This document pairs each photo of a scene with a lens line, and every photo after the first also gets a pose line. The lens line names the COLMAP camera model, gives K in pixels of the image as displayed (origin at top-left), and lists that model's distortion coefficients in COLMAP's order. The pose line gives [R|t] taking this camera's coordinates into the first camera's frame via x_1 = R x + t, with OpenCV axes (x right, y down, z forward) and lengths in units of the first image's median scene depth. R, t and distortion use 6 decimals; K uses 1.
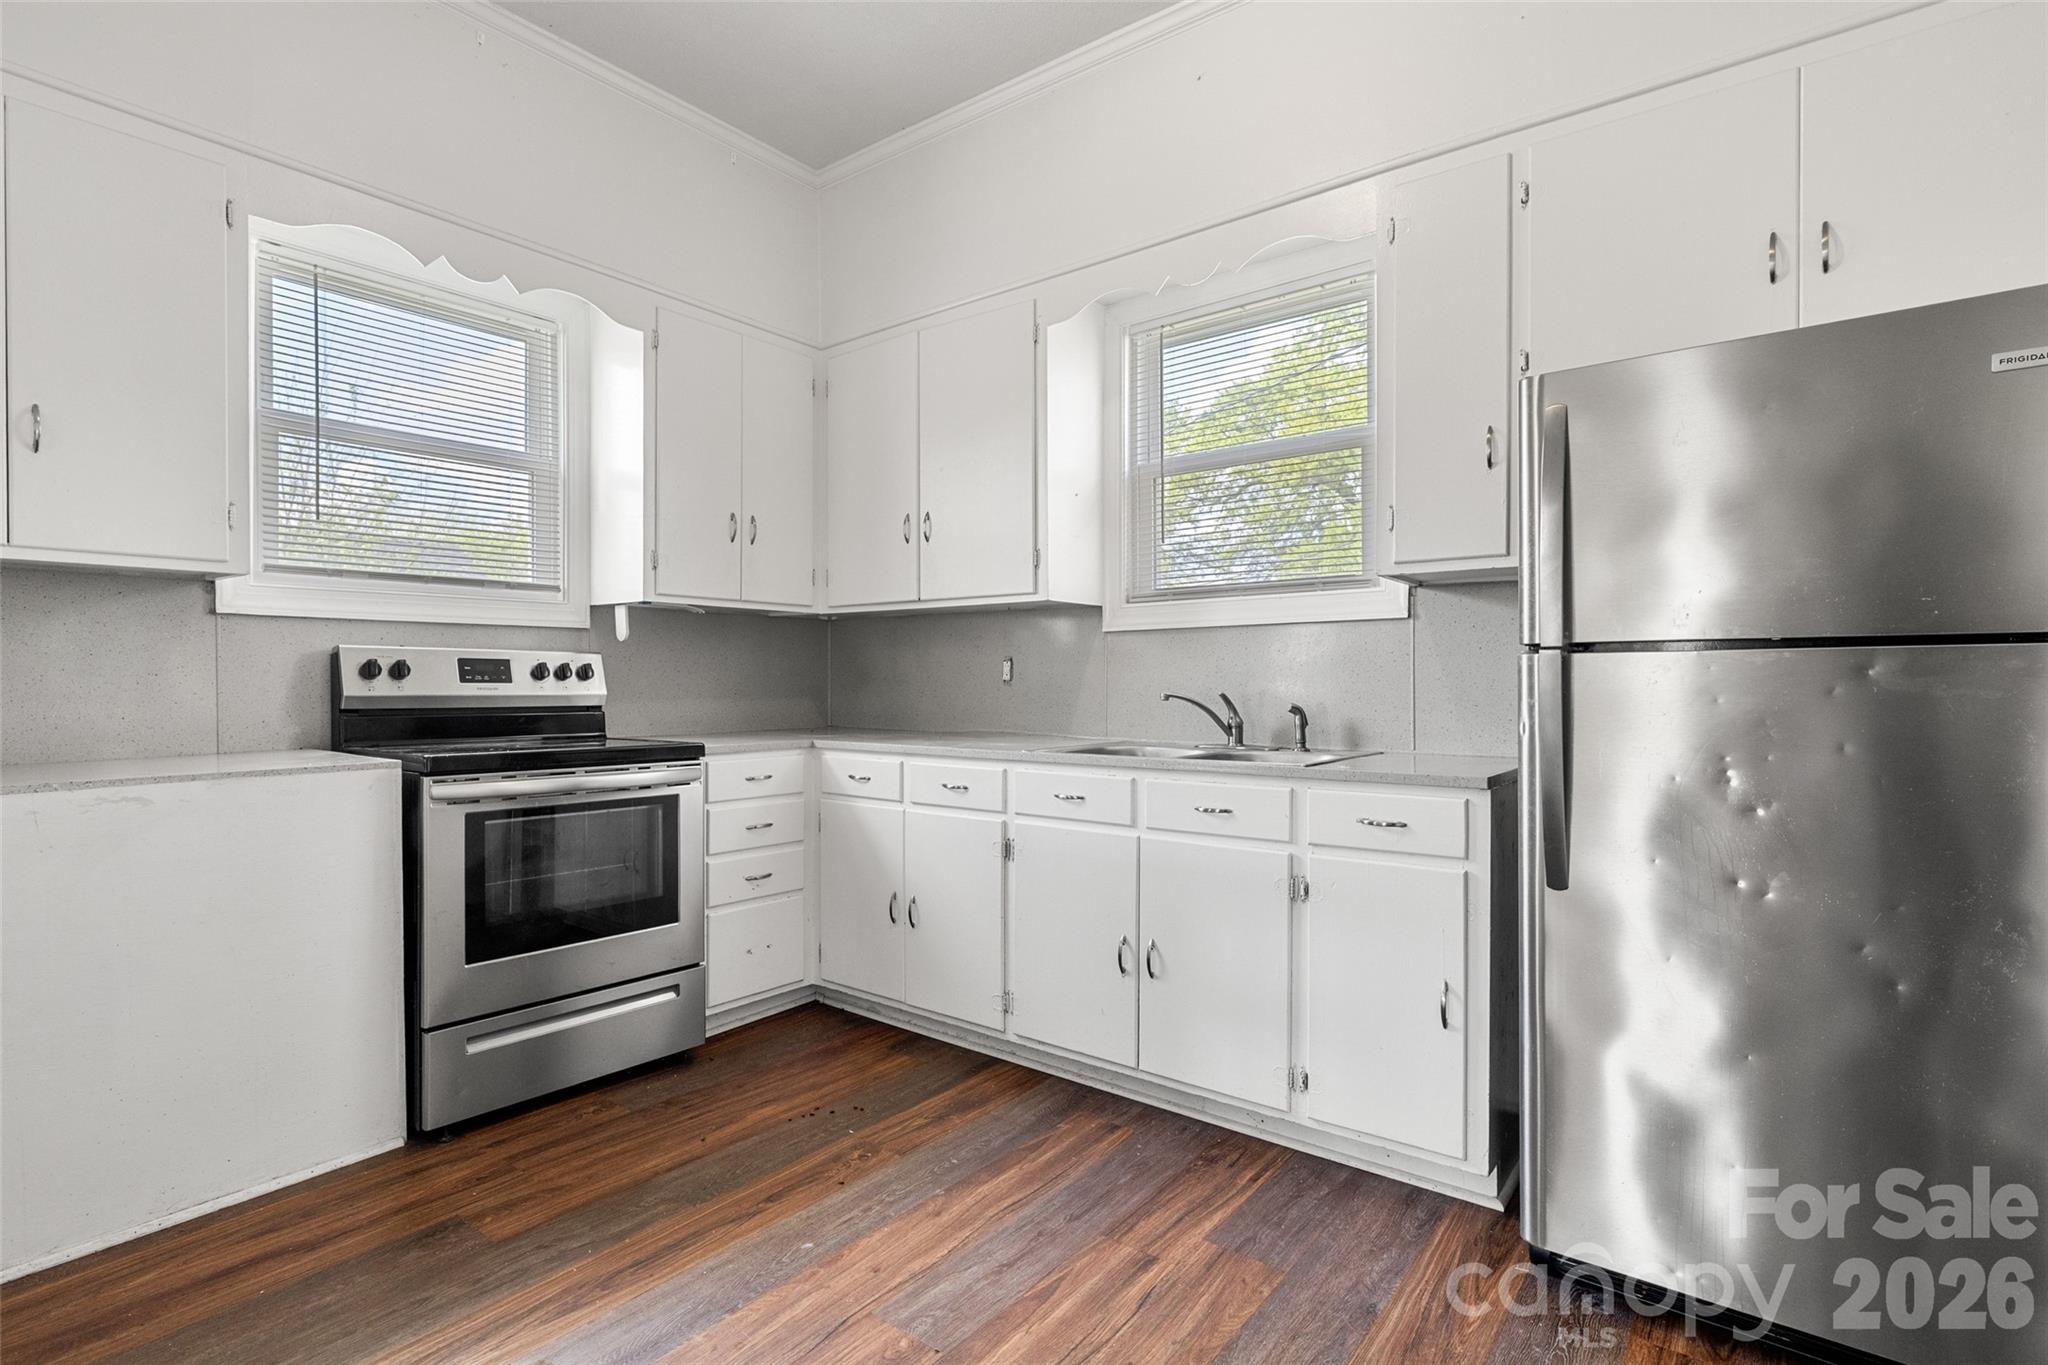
lens RADIAL K [[995.4, 0, 1022.0], [0, 995.4, 681.6], [0, 0, 1]] dist [-0.009652, 0.002124]
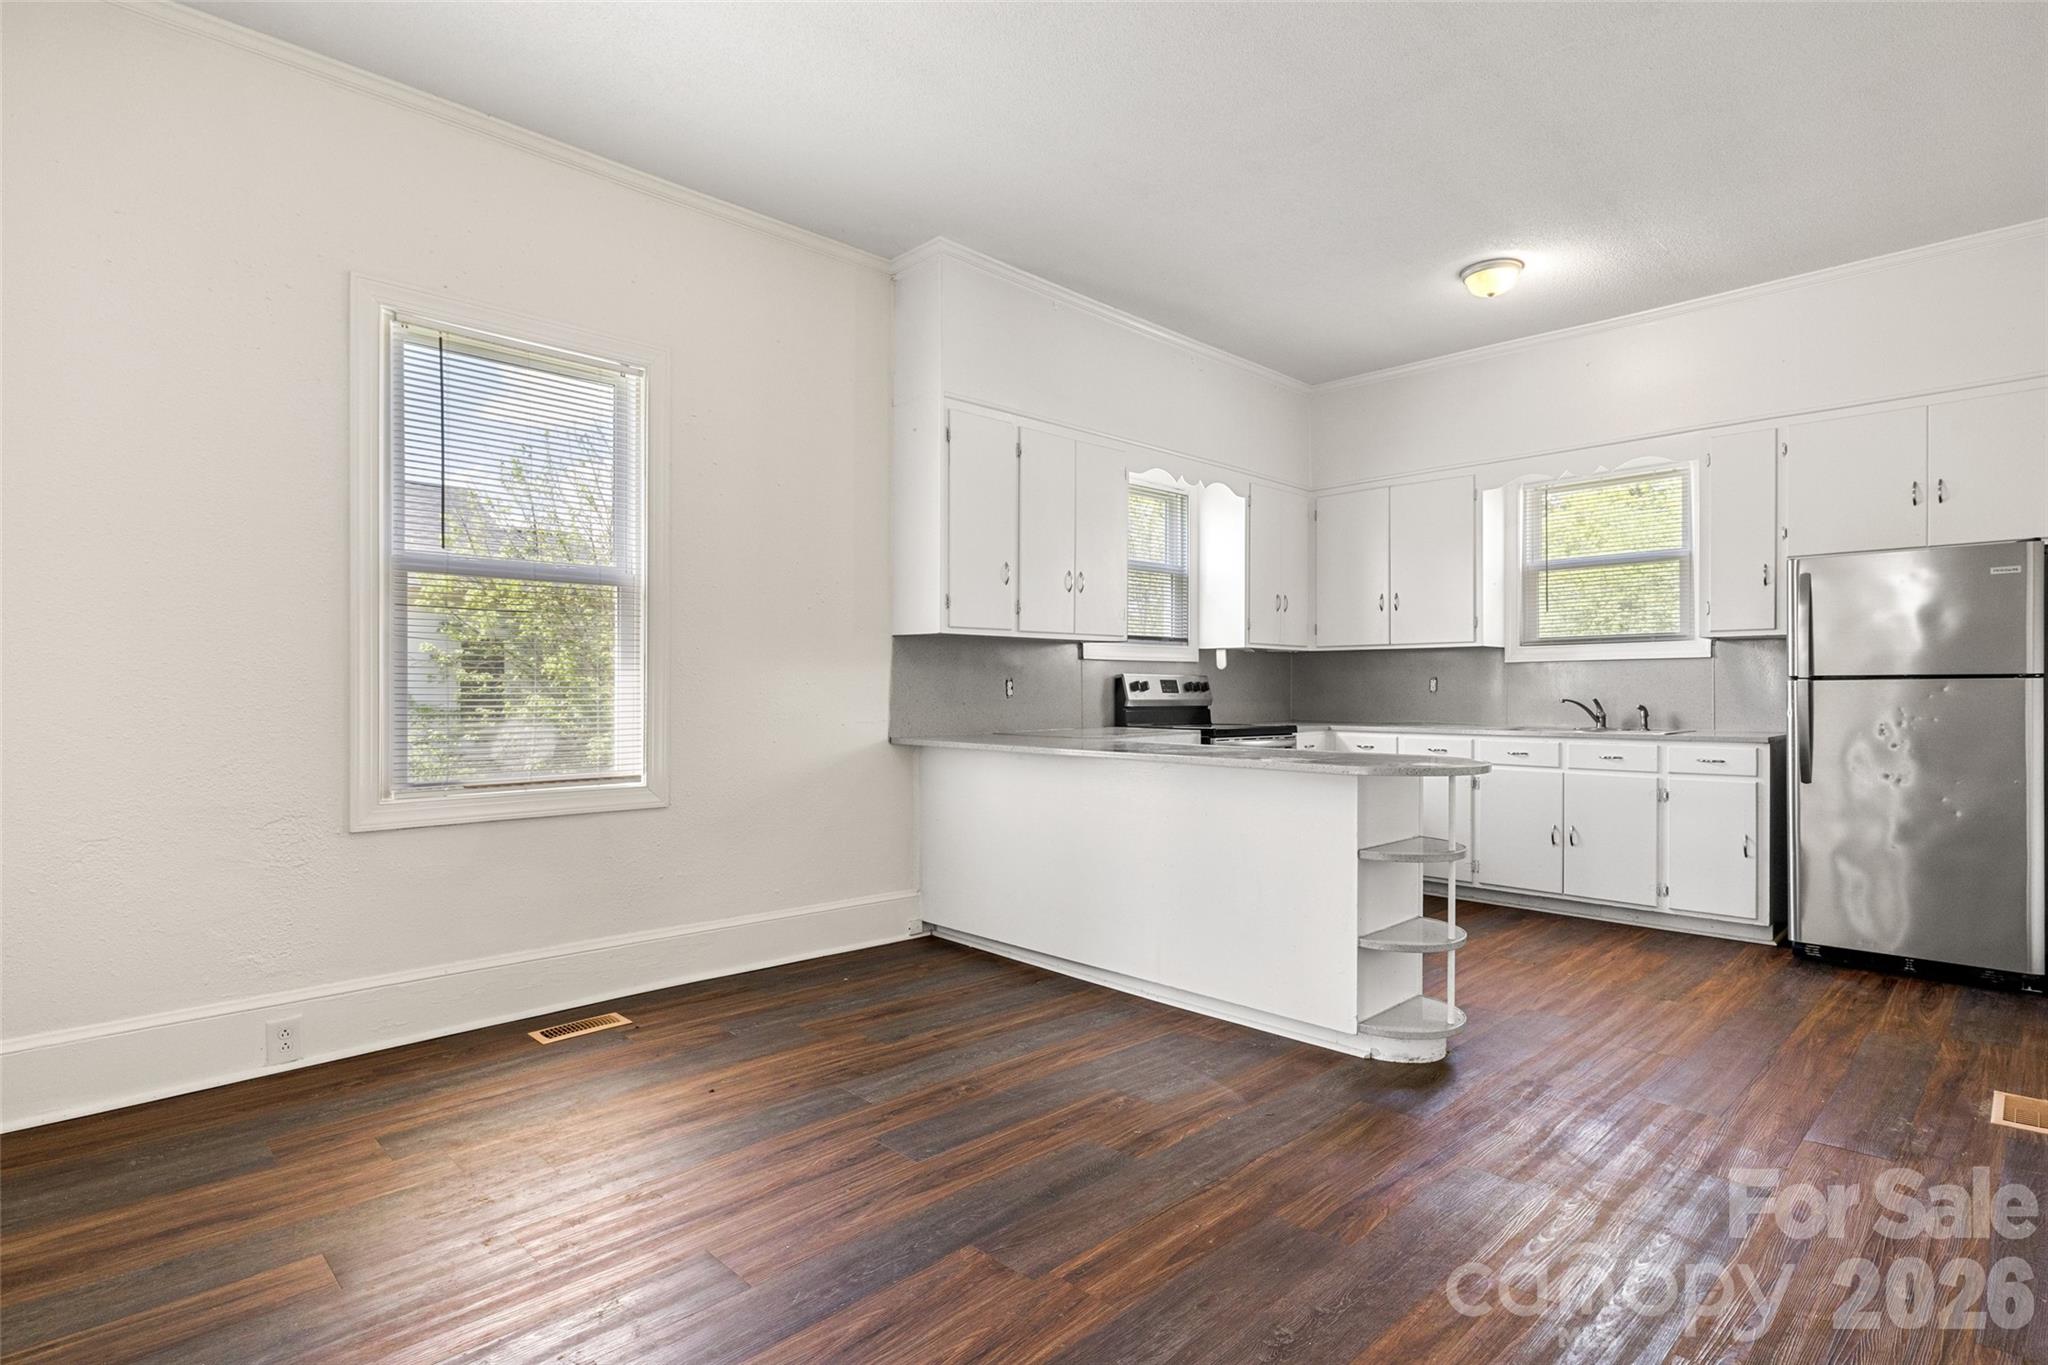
lens RADIAL K [[1022.3, 0, 1023.9], [0, 1022.3, 688.1], [0, 0, 1]] dist [-0.005673, -0.001745]
pose [[0.990719, -0.001633, -0.135913, -0.609616], [0.001553, 0.999999, -0.000691, -0.007846], [0.135914, 0.000474, 0.990721, -1.031518]]
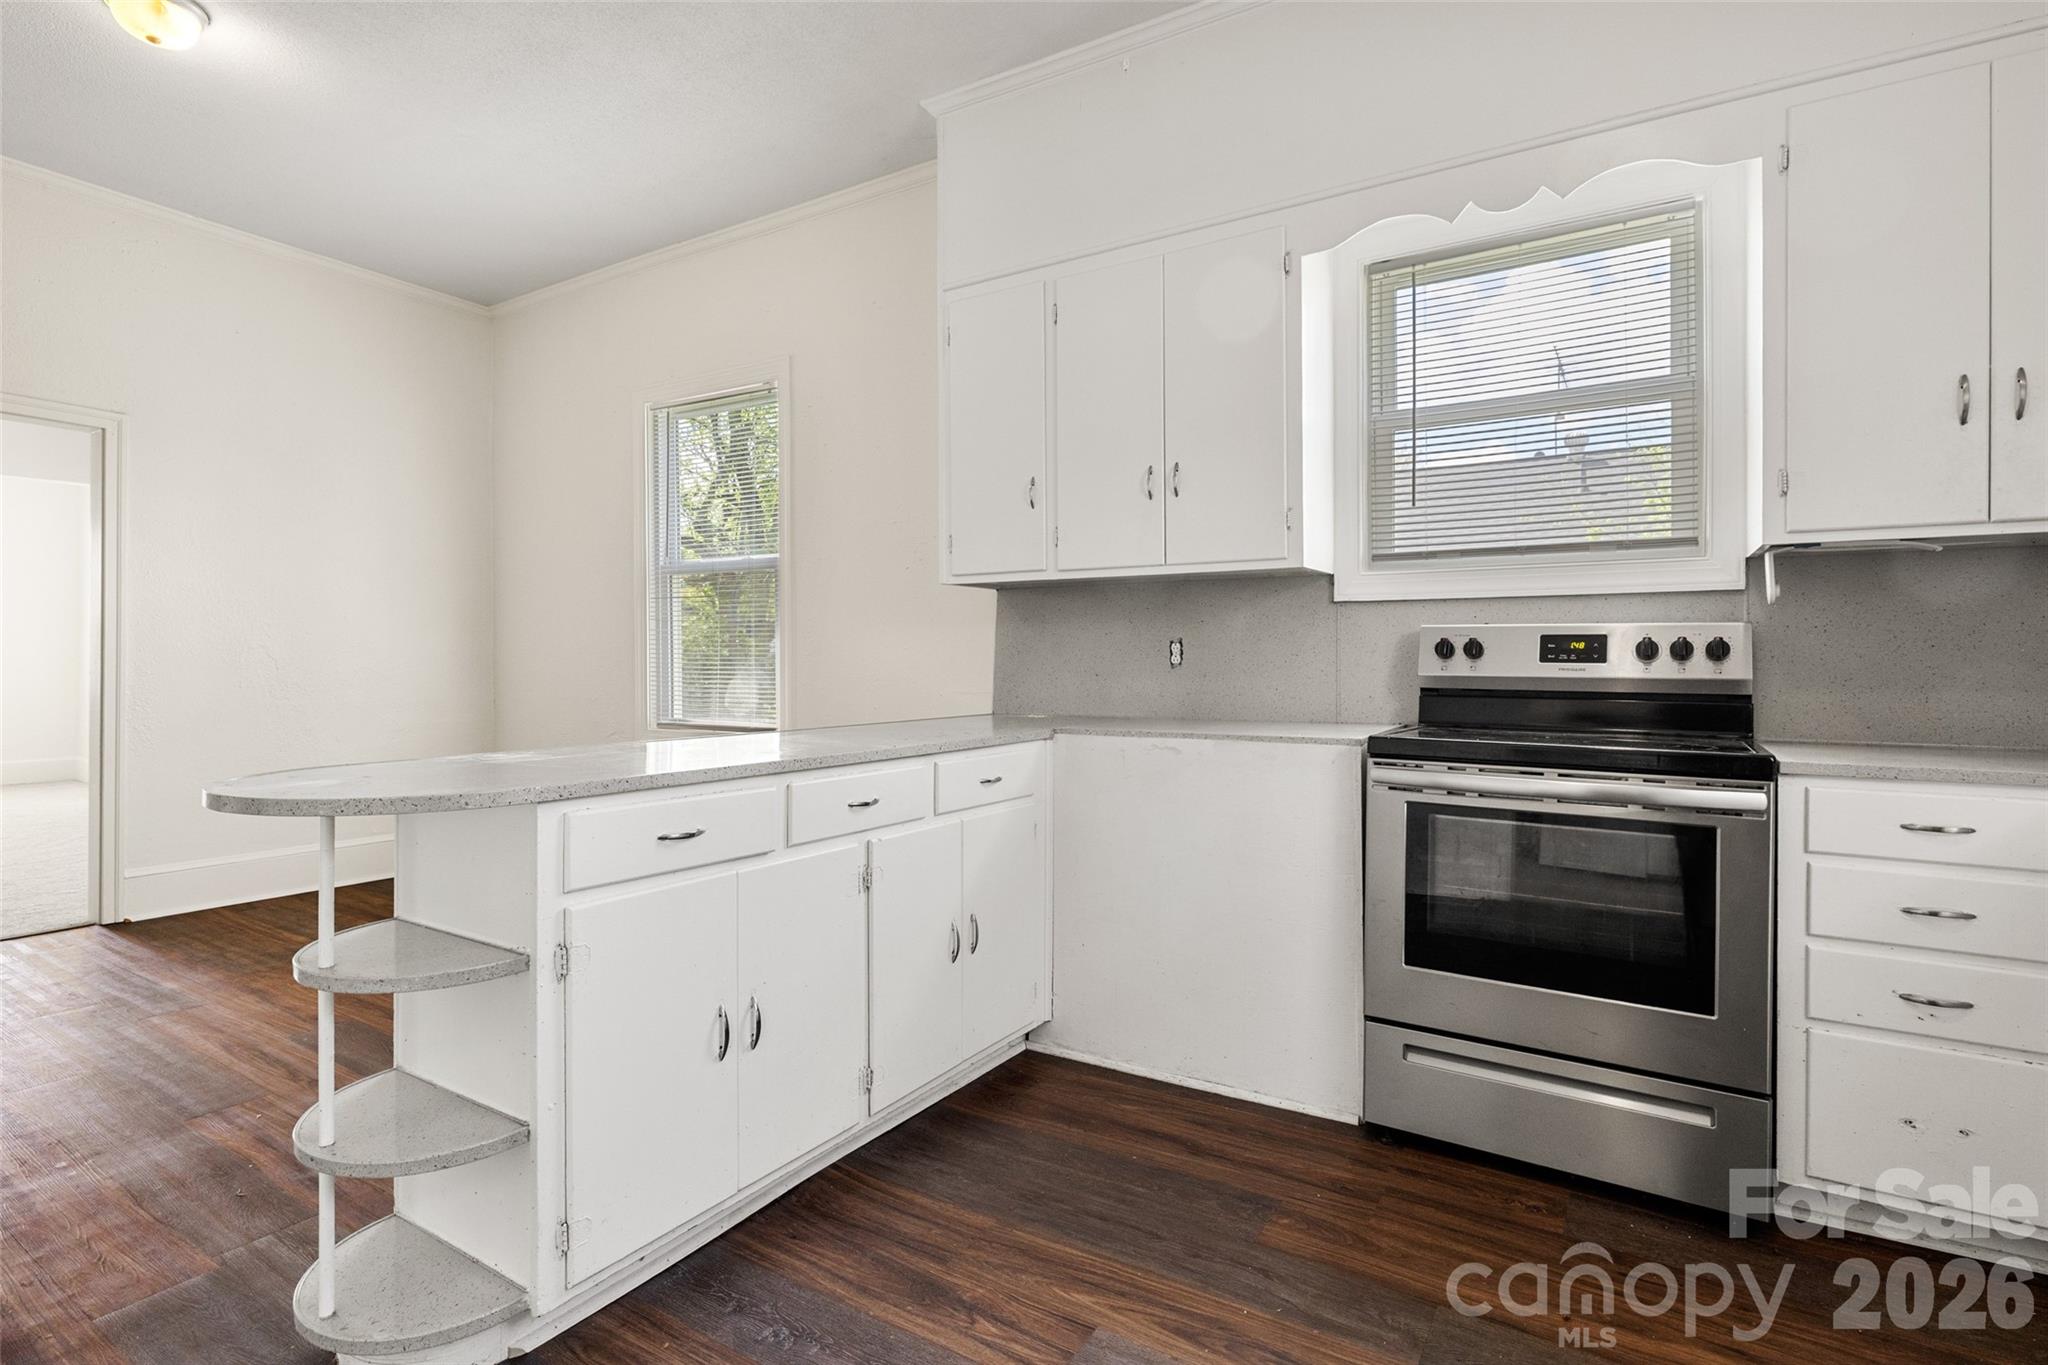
lens RADIAL K [[995.4, 0, 1023.6], [0, 995.4, 662.9], [0, 0, 1]] dist [-0.009652, 0.002124]
pose [[0.096898, -0.002278, -0.995292, 0.293081], [-0.004046, 0.999988, -0.002683, 0.006211], [0.995286, 0.004287, 0.096887, 0.491050]]
